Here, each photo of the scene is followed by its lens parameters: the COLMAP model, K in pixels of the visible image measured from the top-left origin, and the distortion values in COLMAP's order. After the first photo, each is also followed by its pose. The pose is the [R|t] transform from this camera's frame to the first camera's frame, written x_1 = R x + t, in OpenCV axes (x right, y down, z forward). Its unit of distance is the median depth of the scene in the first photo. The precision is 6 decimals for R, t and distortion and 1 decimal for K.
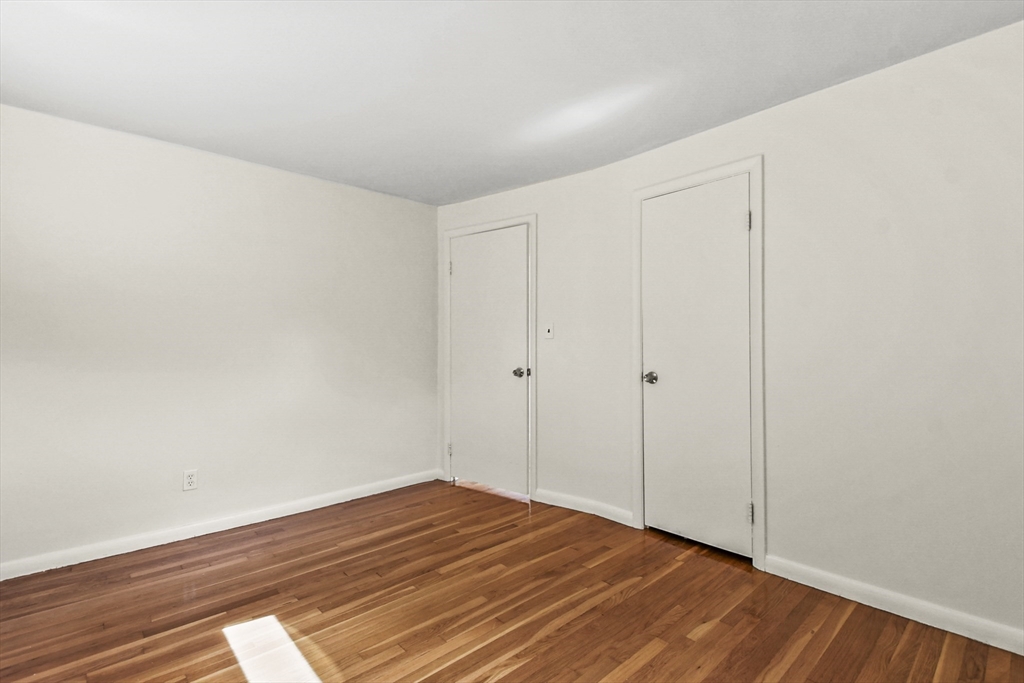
lens RADIAL K [[470.9, 0, 509.9], [0, 470.9, 346.4], [0, 0, 1]] dist [0.046769, -0.020243]
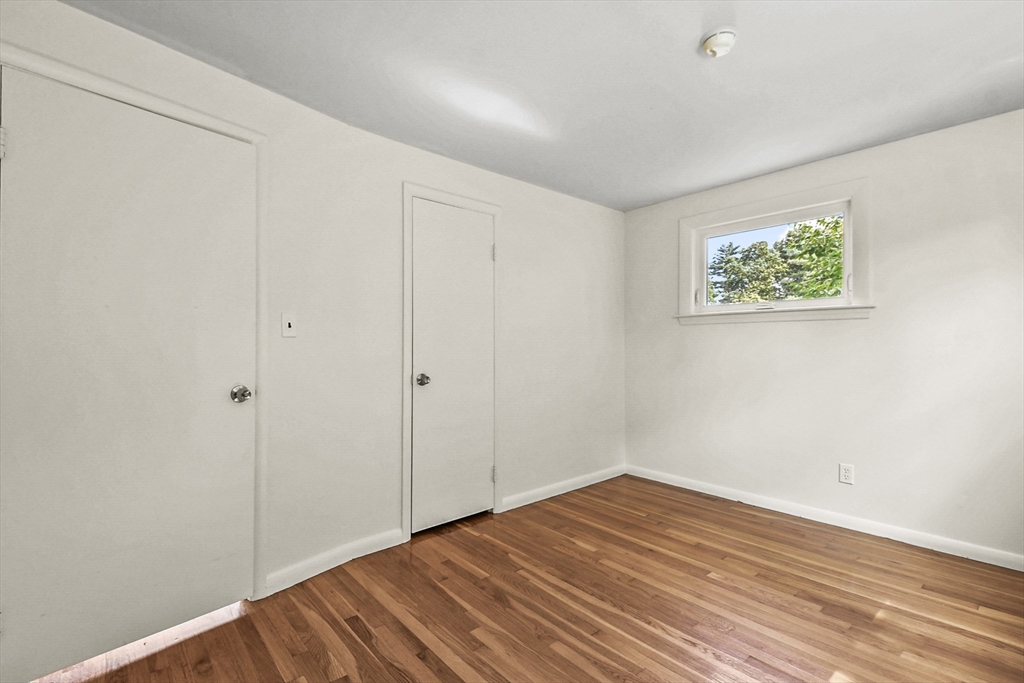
lens RADIAL K [[470.9, 0, 509.9], [0, 470.9, 346.4], [0, 0, 1]] dist [0.046769, -0.020243]
pose [[0.022648, -0.003363, 0.999738, -0.809556], [0.001918, 0.999993, 0.003320, -0.007081], [-0.999742, 0.001843, 0.022654, 0.940478]]
